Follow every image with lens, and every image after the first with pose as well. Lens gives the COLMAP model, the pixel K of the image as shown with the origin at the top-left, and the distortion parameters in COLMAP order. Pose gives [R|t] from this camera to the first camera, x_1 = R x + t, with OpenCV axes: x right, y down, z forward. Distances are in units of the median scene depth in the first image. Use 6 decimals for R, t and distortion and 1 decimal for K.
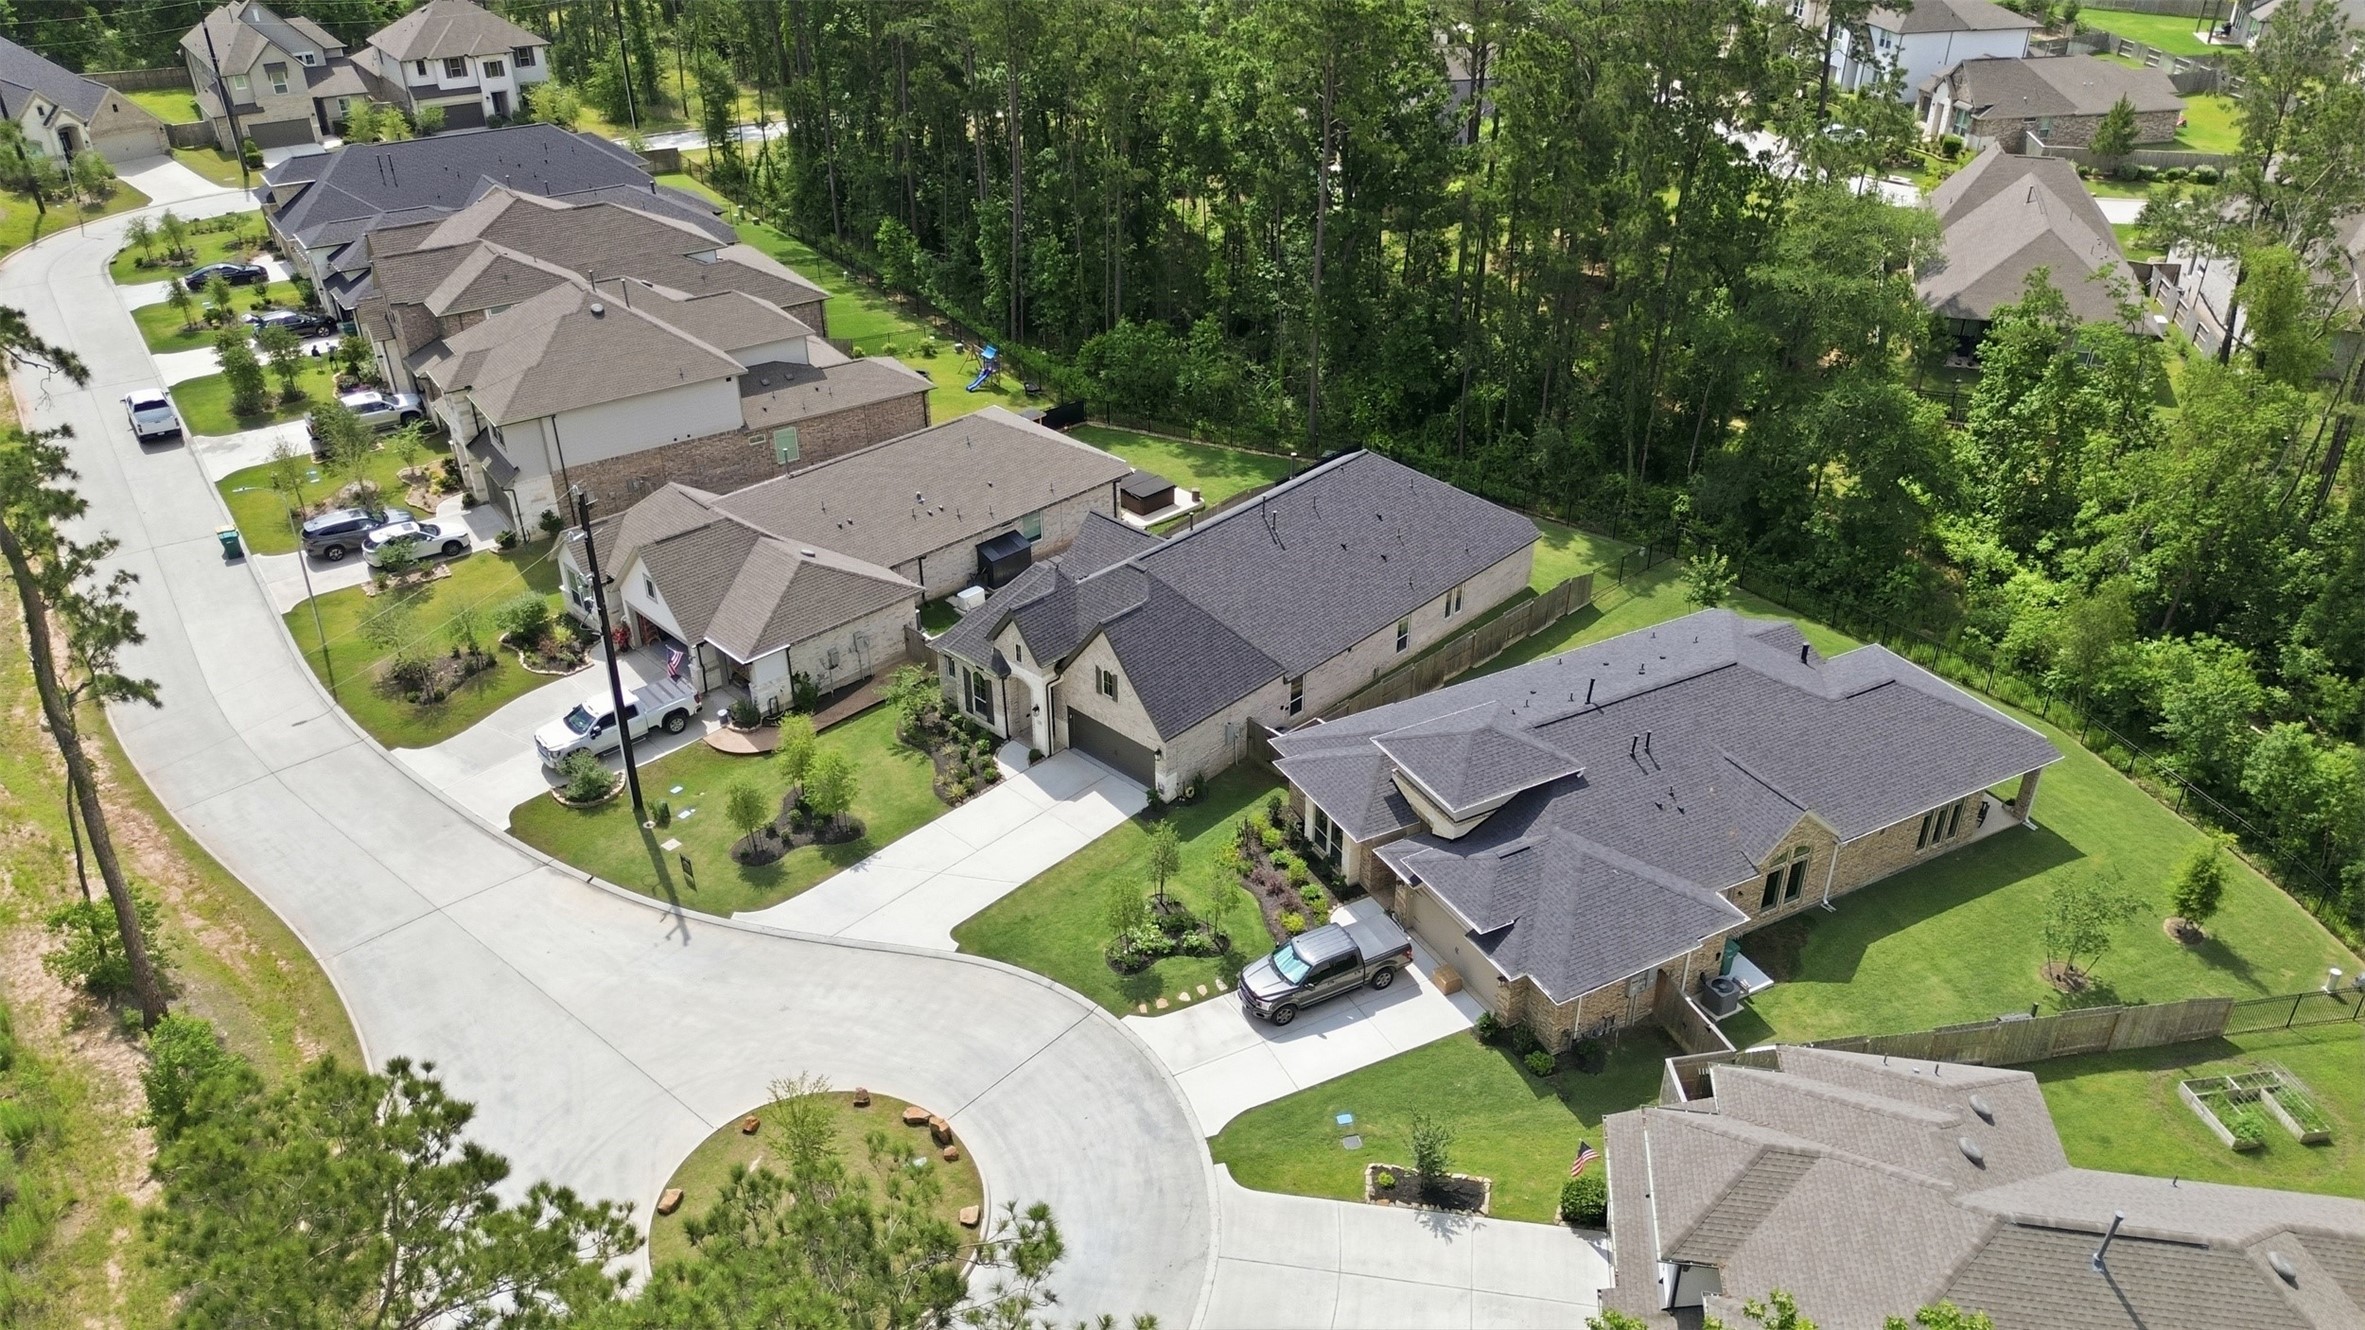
lens RADIAL K [[1706.9, 0, 1184.9], [0, 1706.9, 623.4], [0, 0, 1]] dist [0.037875, -0.030489]
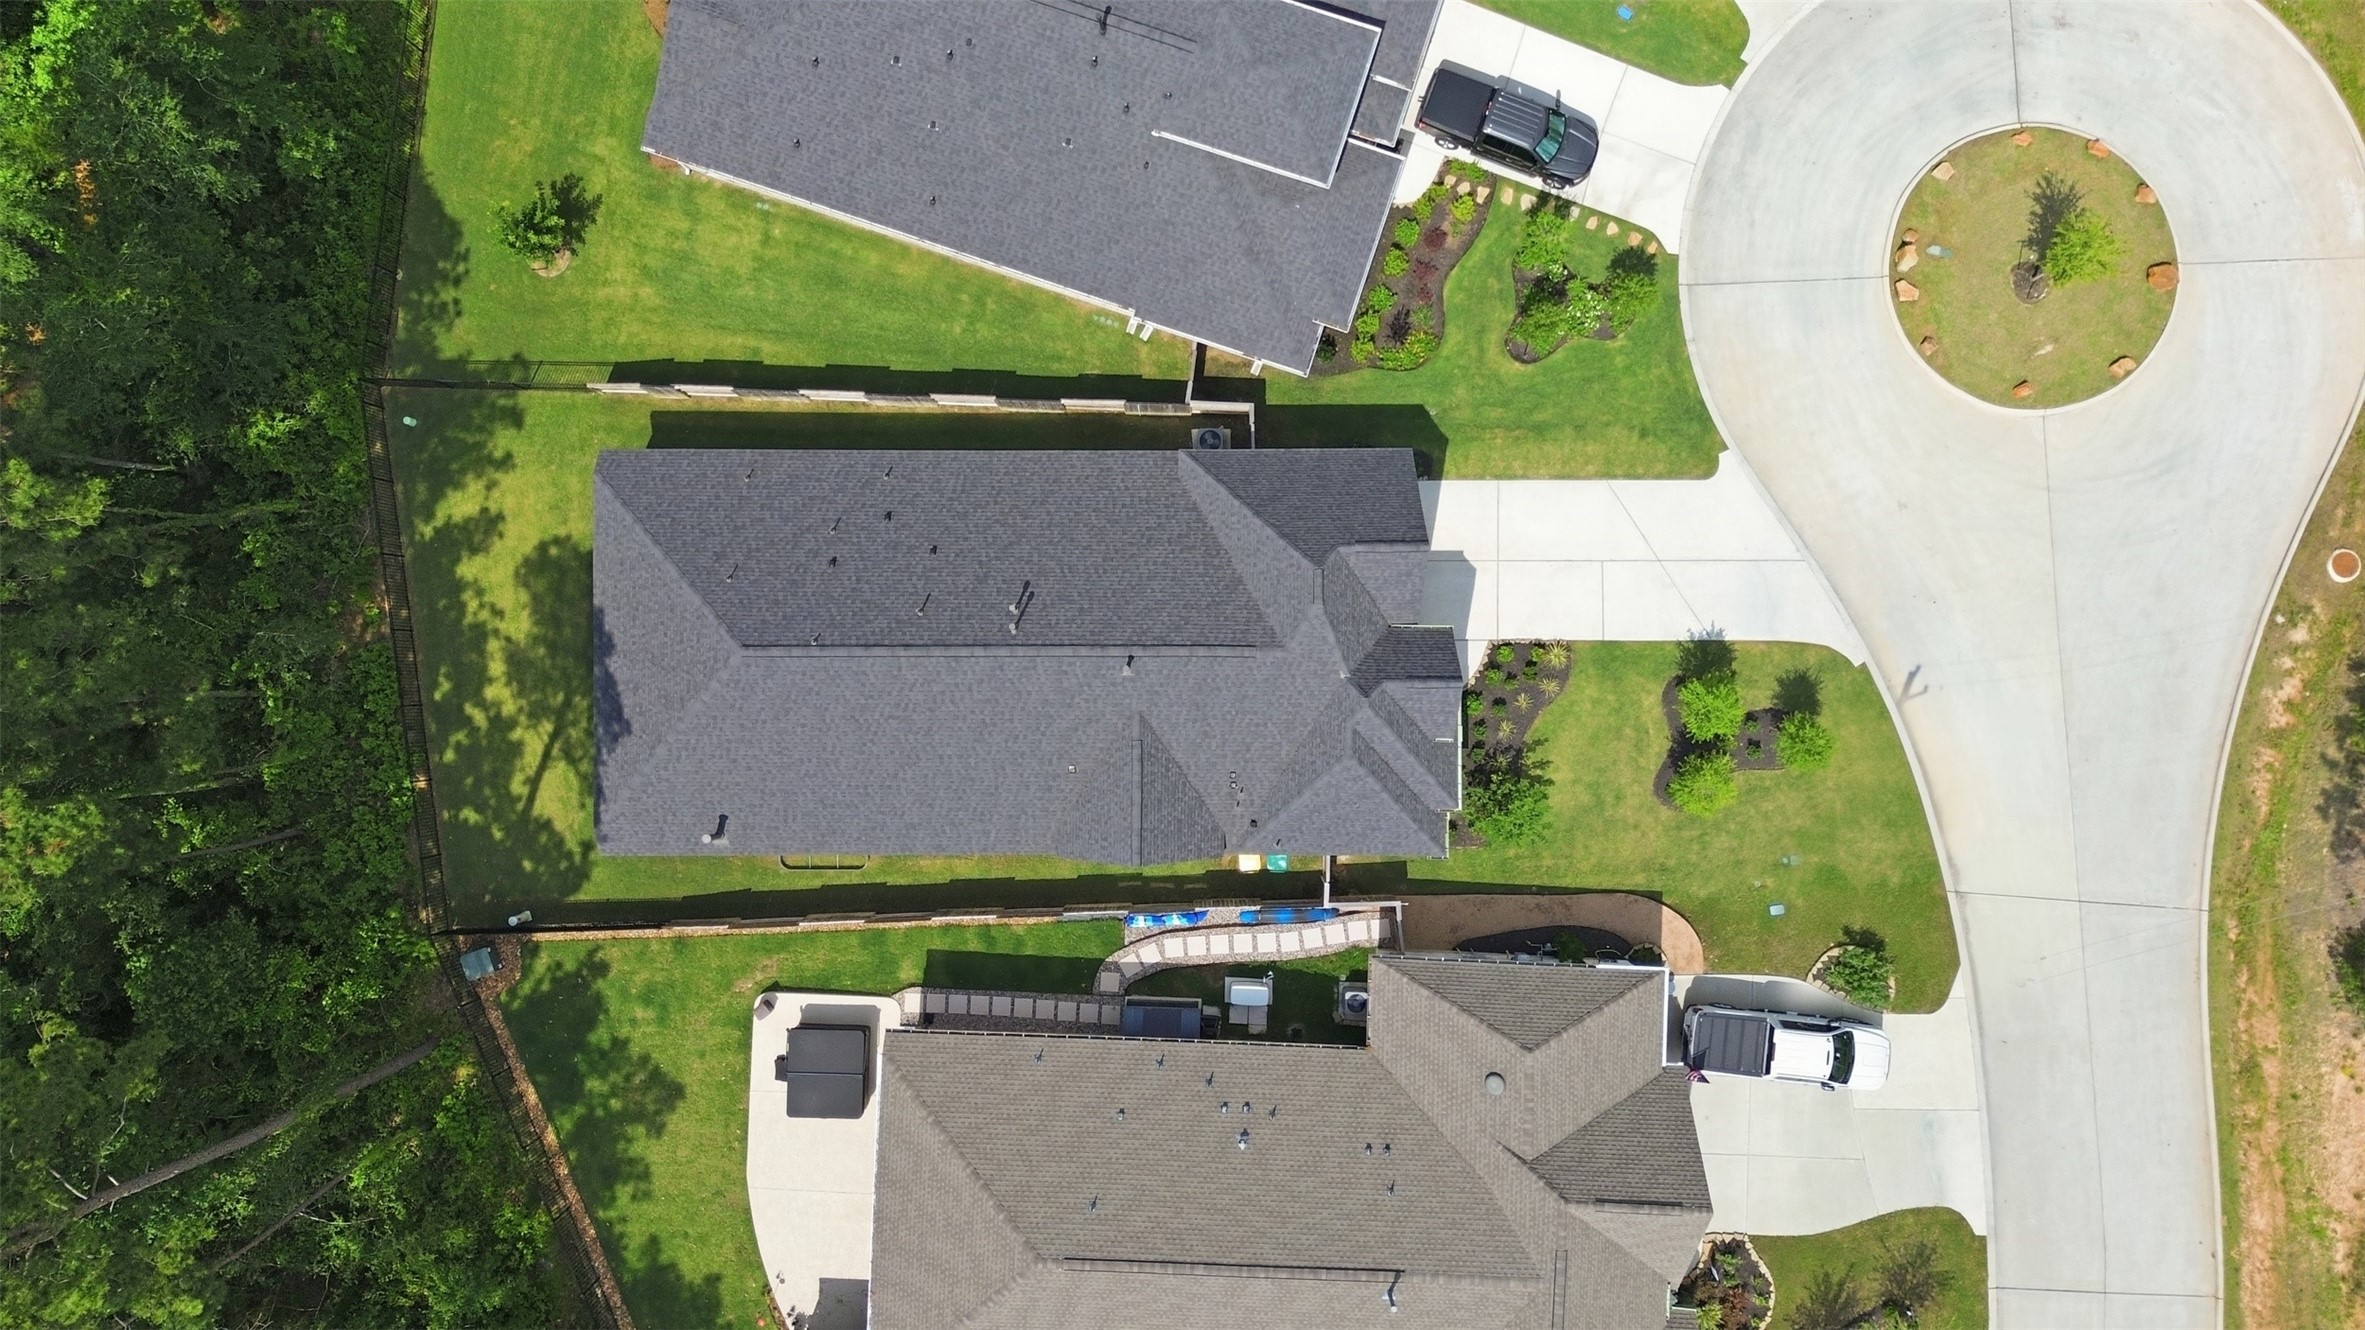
lens RADIAL K [[1706.9, 0, 1184.9], [0, 1706.9, 623.4], [0, 0, 1]] dist [0.037875, -0.030489]
pose [[-0.688729, -0.724917, 0.012198, -0.006456], [0.360154, -0.327476, 0.873526, -0.689008], [-0.629239, 0.606016, 0.486624, 0.685732]]
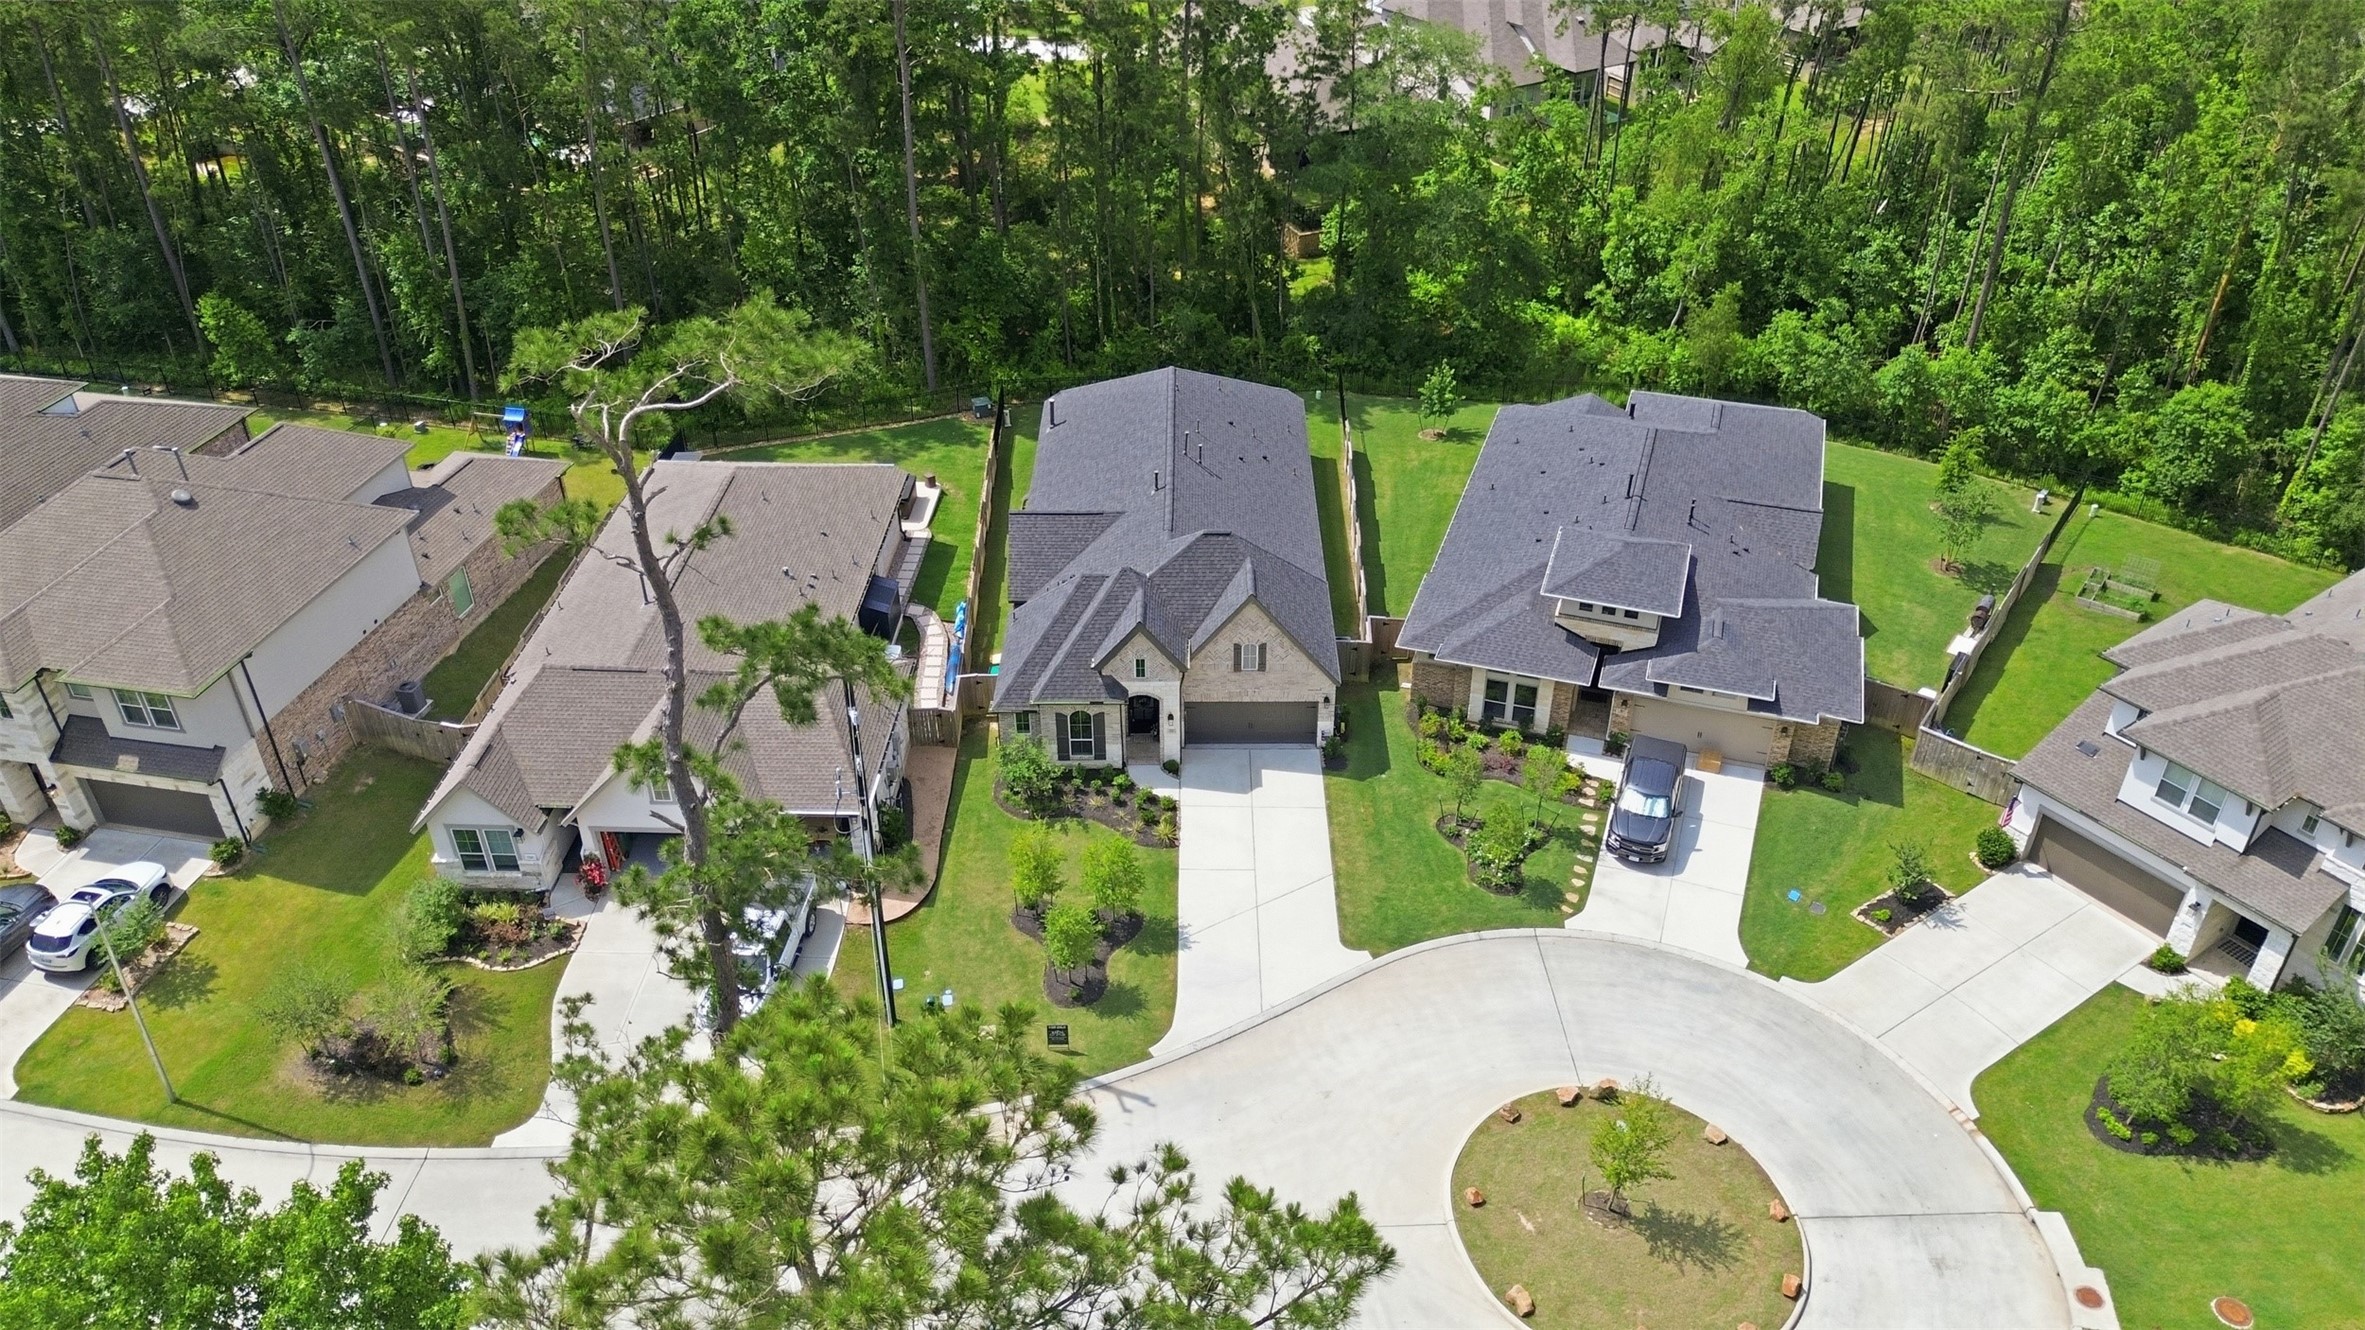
lens RADIAL K [[1706.9, 0, 1184.9], [0, 1706.9, 623.4], [0, 0, 1]] dist [0.037875, -0.030489]
pose [[0.727106, -0.367916, 0.579616, -0.598841], [0.336156, 0.926938, 0.166686, -0.147909], [-0.598595, 0.073643, 0.797660, 0.264002]]
